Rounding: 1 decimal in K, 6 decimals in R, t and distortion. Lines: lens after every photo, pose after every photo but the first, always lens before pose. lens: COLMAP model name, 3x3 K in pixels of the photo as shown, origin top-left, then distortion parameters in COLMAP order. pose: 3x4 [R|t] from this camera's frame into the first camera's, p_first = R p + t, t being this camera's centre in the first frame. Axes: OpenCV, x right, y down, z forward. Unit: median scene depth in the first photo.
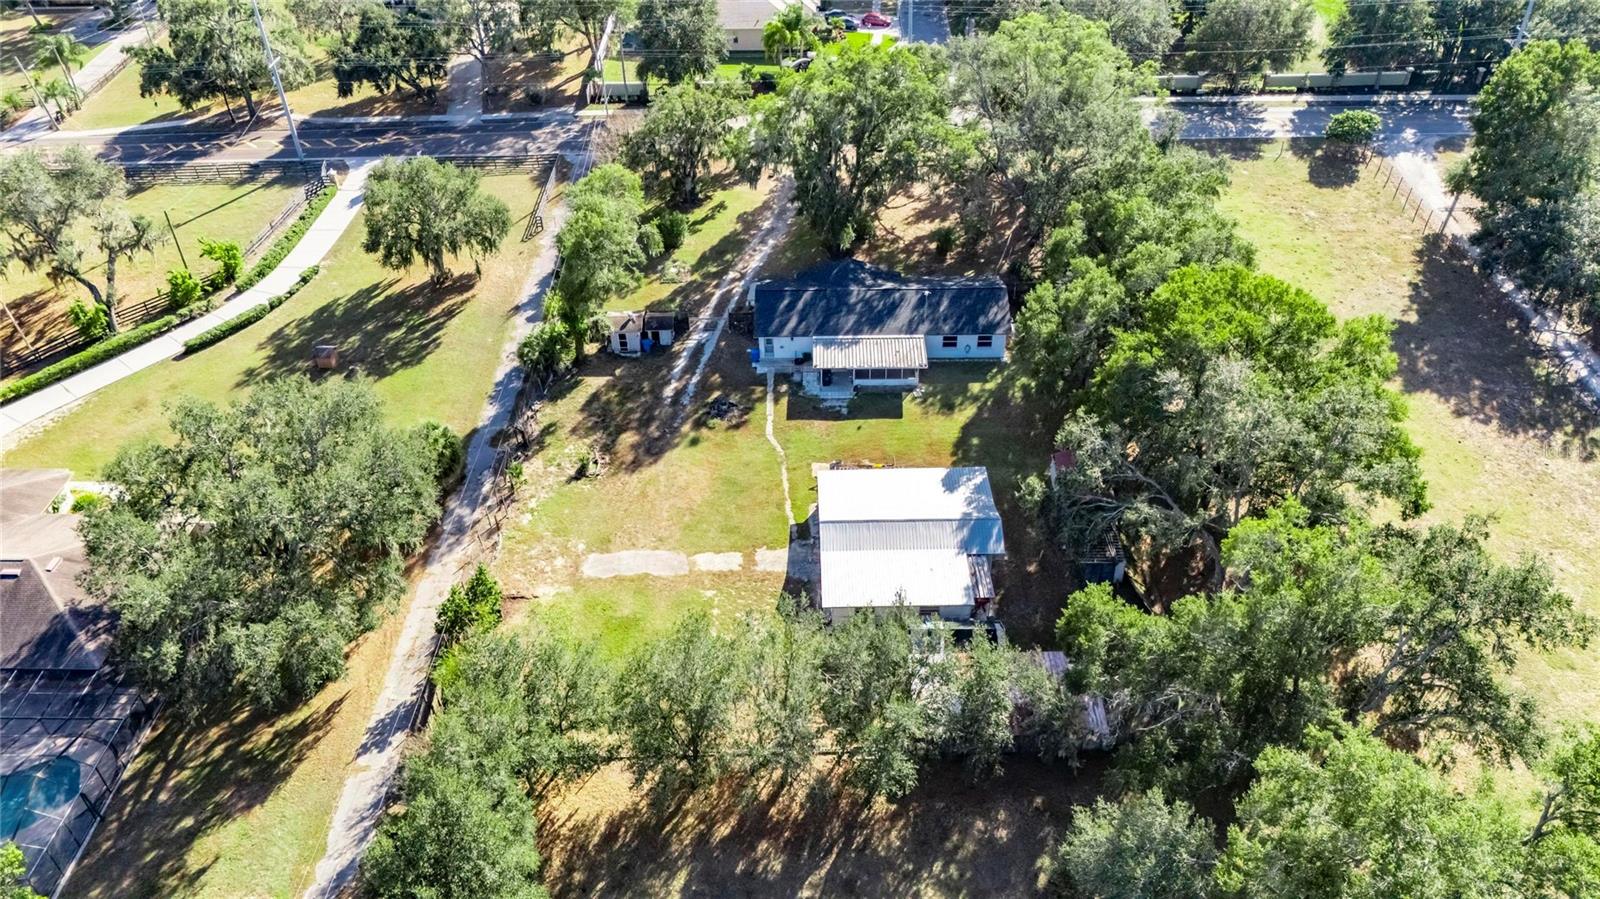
lens RADIAL K [[1202.0, 0, 802.2], [0, 1202.0, 417.9], [0, 0, 1]] dist [0.091421, -0.092098]
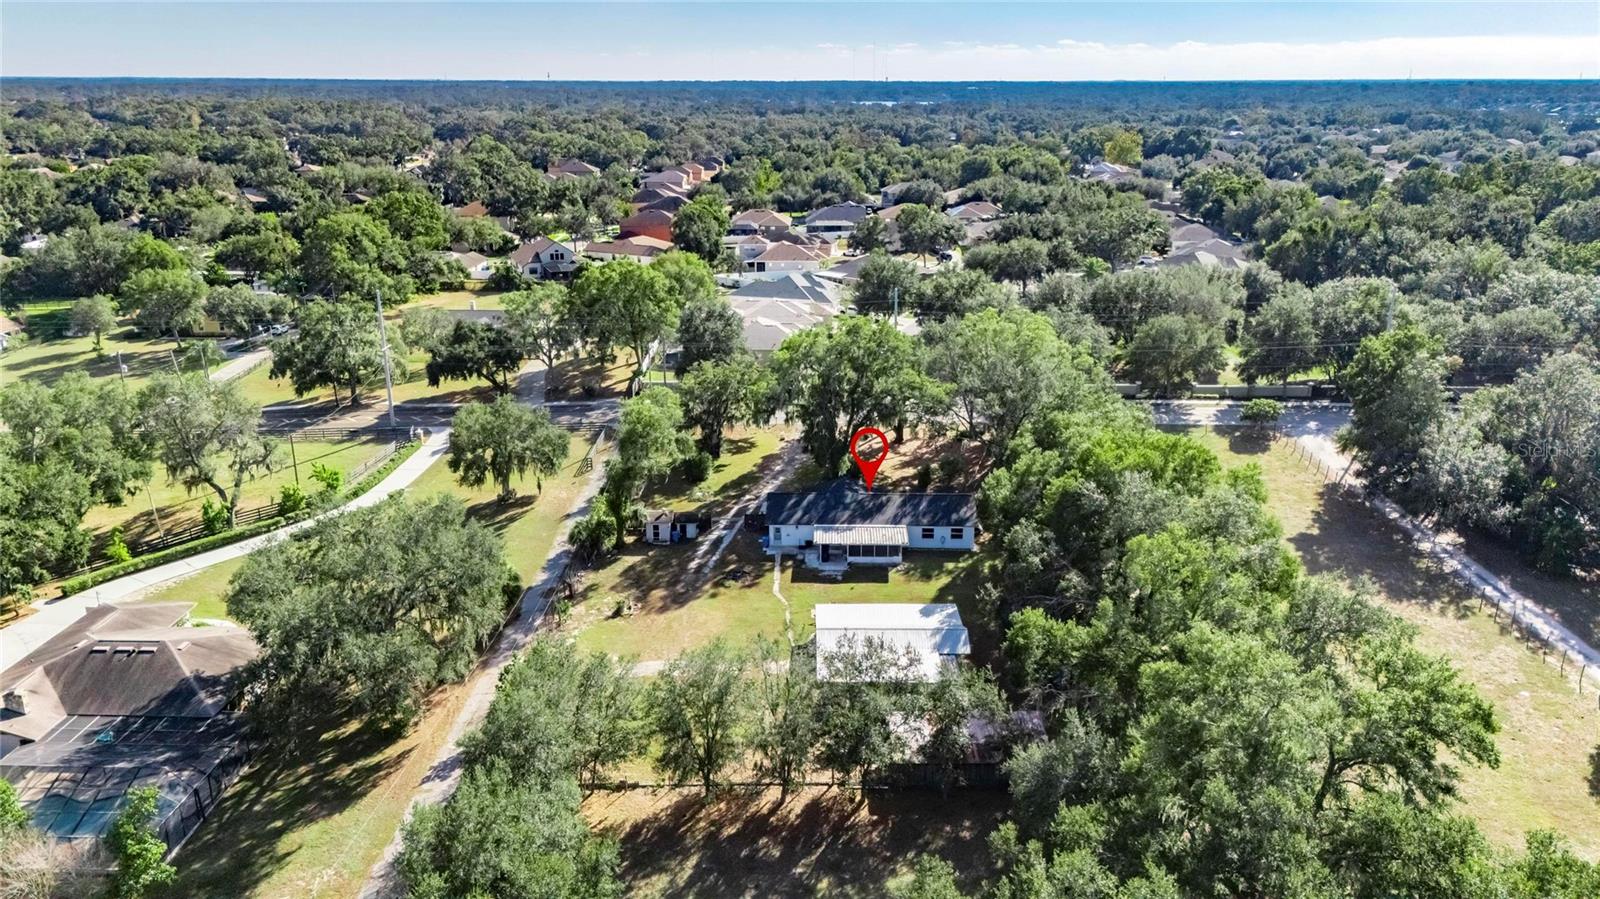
lens RADIAL K [[1187.0, 0, 804.1], [0, 1187.0, 407.7], [0, 0, 1]] dist [0.131031, -0.183926]
pose [[0.999814, 0.017688, -0.007689, 0.005710], [-0.019262, 0.935993, -0.351490, 0.240914], [0.000980, 0.351573, 0.936160, -0.159249]]
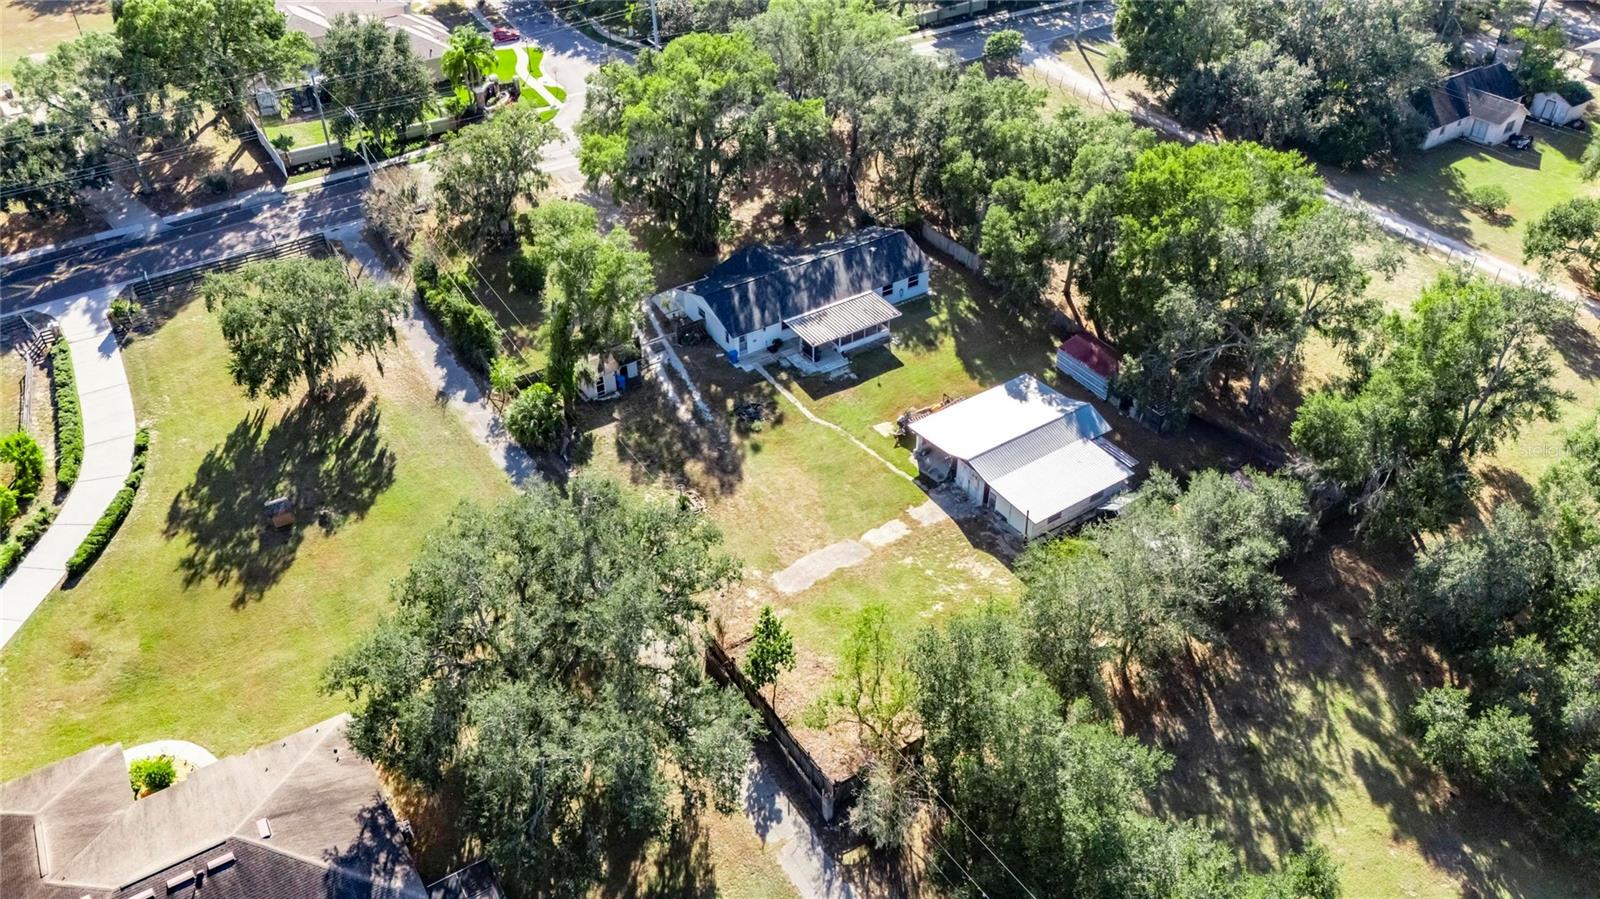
lens RADIAL K [[1174.4, 0, 809.1], [0, 1174.4, 450.1], [0, 0, 1]] dist [0.071870, -0.088402]
pose [[0.827380, -0.330942, 0.453785, -0.458678], [0.320114, 0.941747, 0.103149, -0.059886], [-0.461486, 0.059920, 0.885121, 0.114749]]
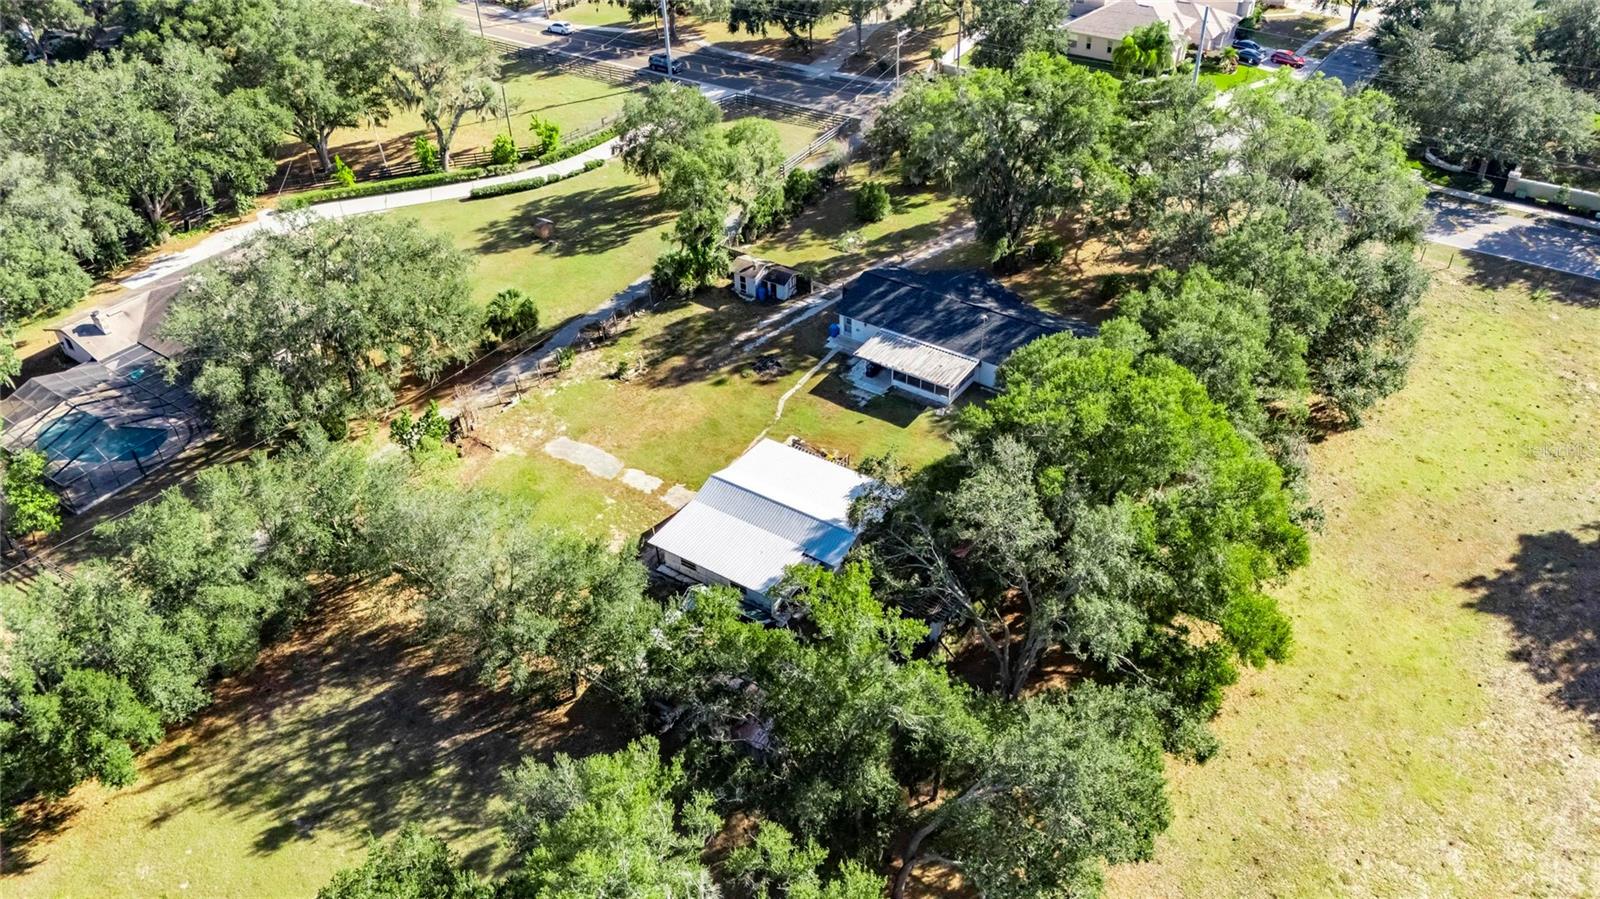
lens RADIAL K [[1174.4, 0, 809.1], [0, 1174.4, 450.1], [0, 0, 1]] dist [0.071870, -0.088402]
pose [[0.828345, 0.338729, -0.446213, 0.430389], [-0.323471, 0.939502, 0.112706, -0.062697], [0.457395, 0.050978, 0.887801, 0.102806]]
